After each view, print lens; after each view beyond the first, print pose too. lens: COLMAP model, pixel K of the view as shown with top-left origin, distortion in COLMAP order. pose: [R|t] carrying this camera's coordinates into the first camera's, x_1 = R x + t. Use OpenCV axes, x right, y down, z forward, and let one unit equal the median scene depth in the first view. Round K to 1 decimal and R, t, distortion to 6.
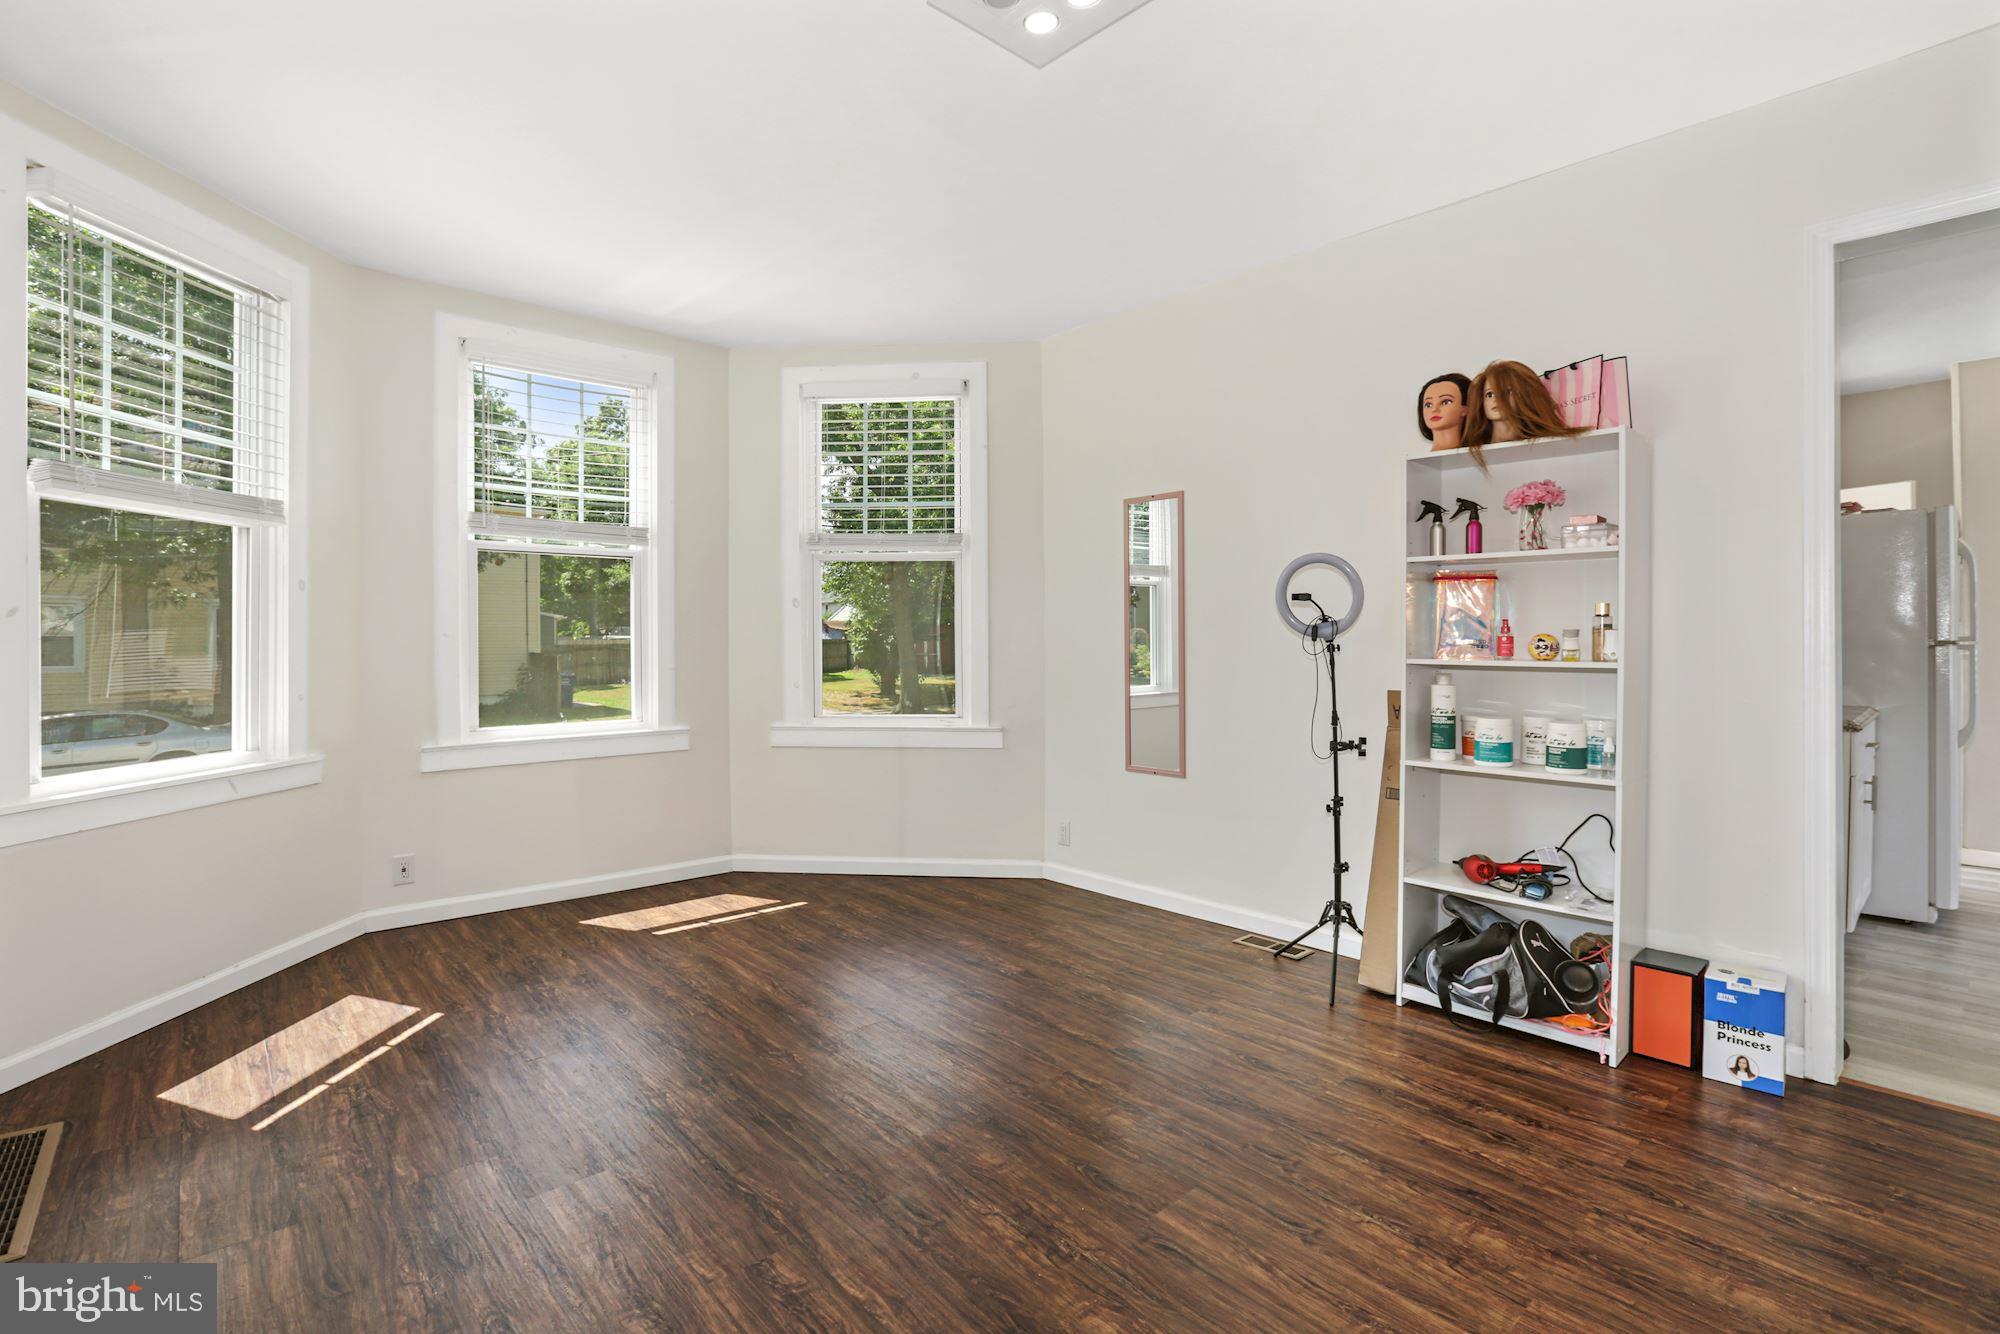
lens RADIAL K [[915.1, 0, 996.8], [0, 915.1, 649.2], [0, 0, 1]] dist [-0.033932, 0.003123]
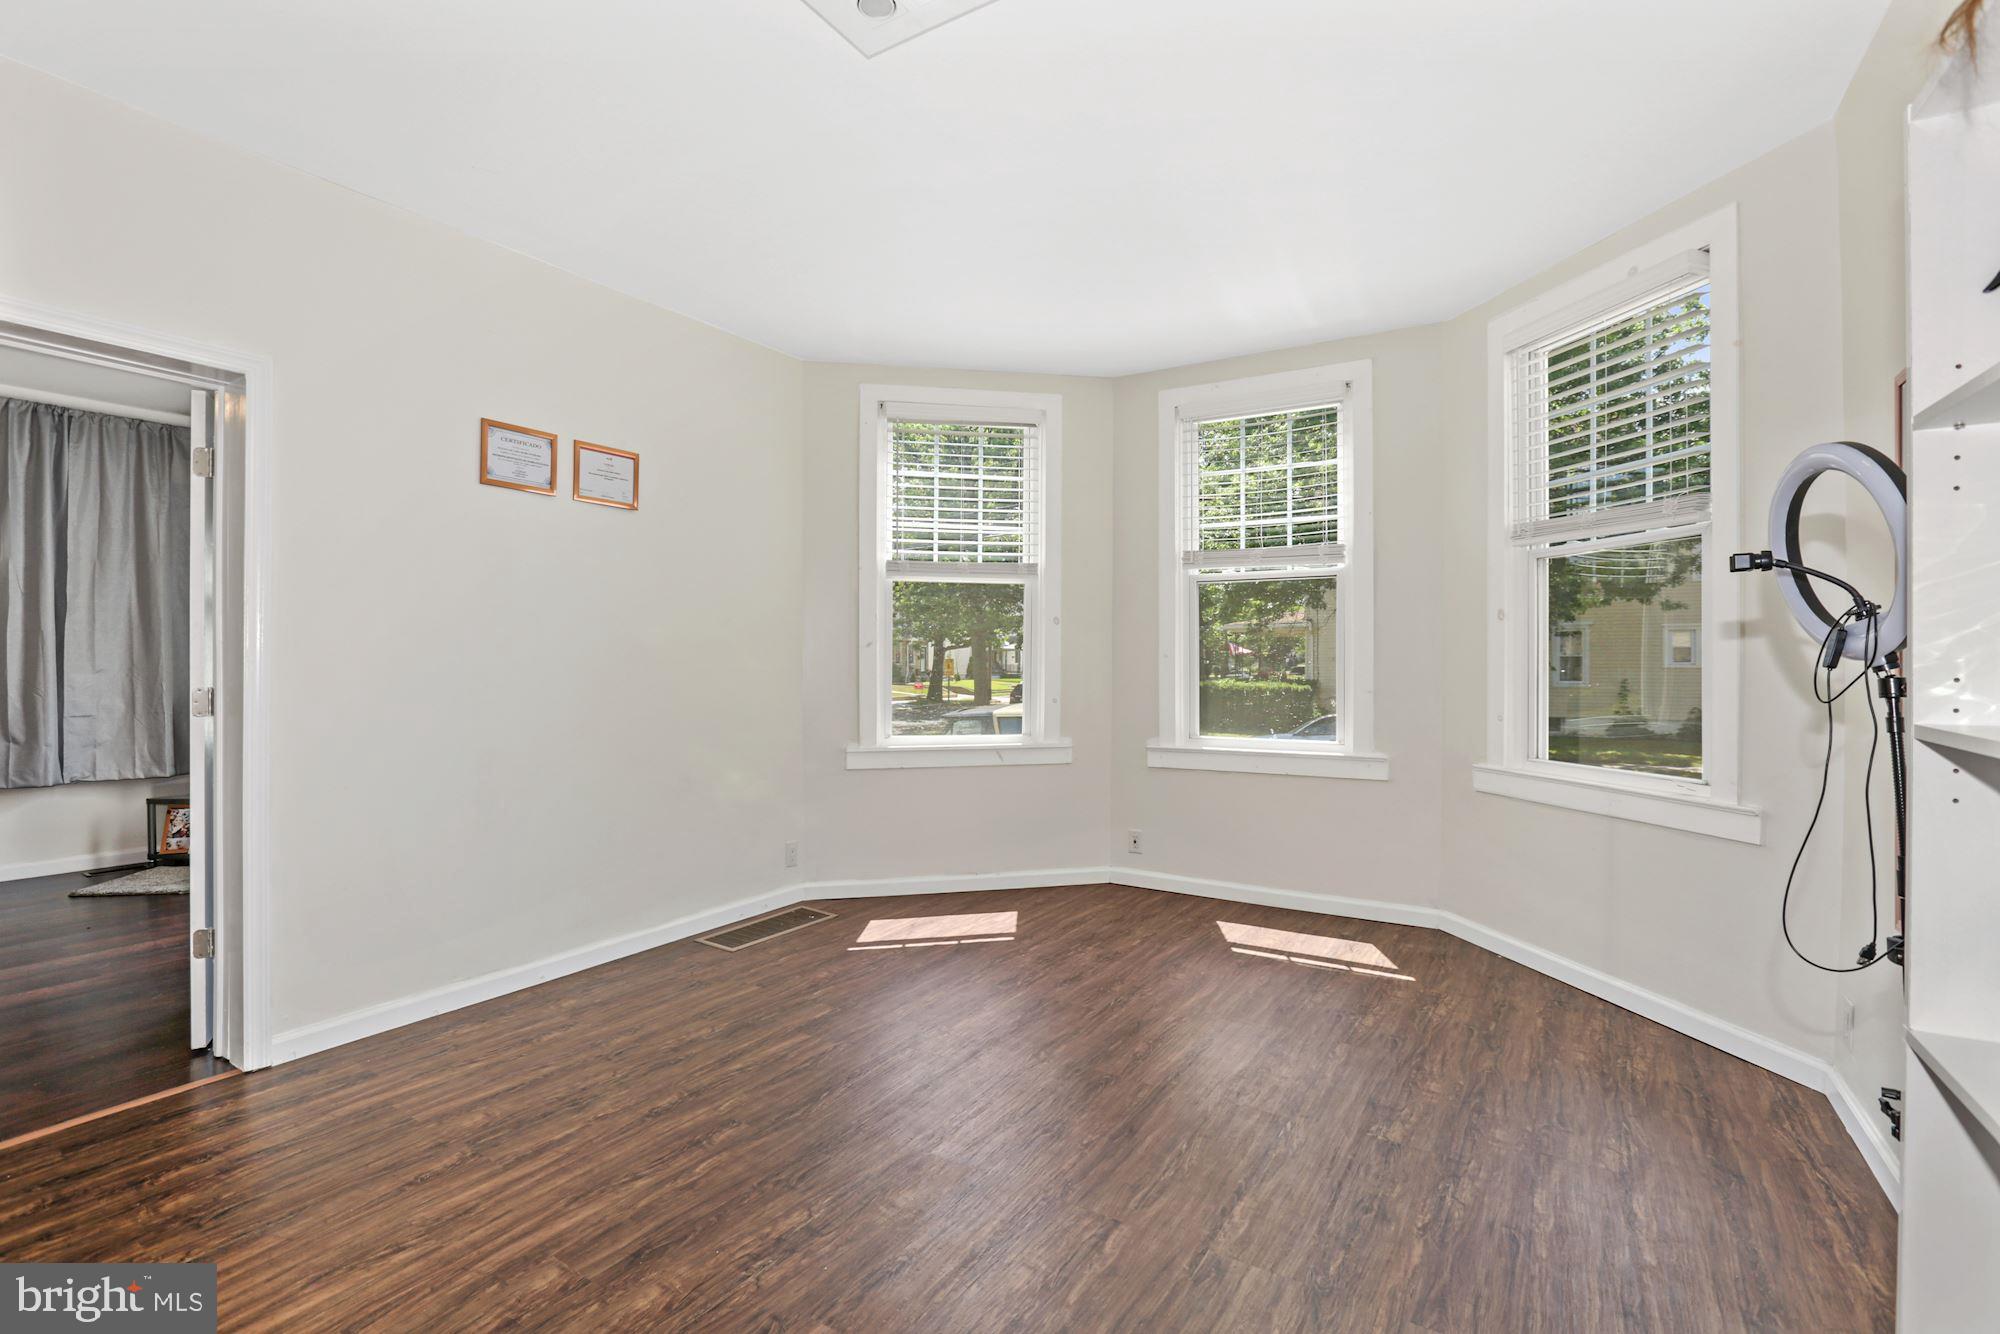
lens RADIAL K [[915.1, 0, 994.3], [0, 915.1, 664.4], [0, 0, 1]] dist [-0.033932, 0.003123]
pose [[0.277467, 0.006776, -0.960711, 0.517399], [-0.009015, 0.999949, 0.004449, -0.007943], [0.960693, 0.007426, 0.277514, 0.447792]]
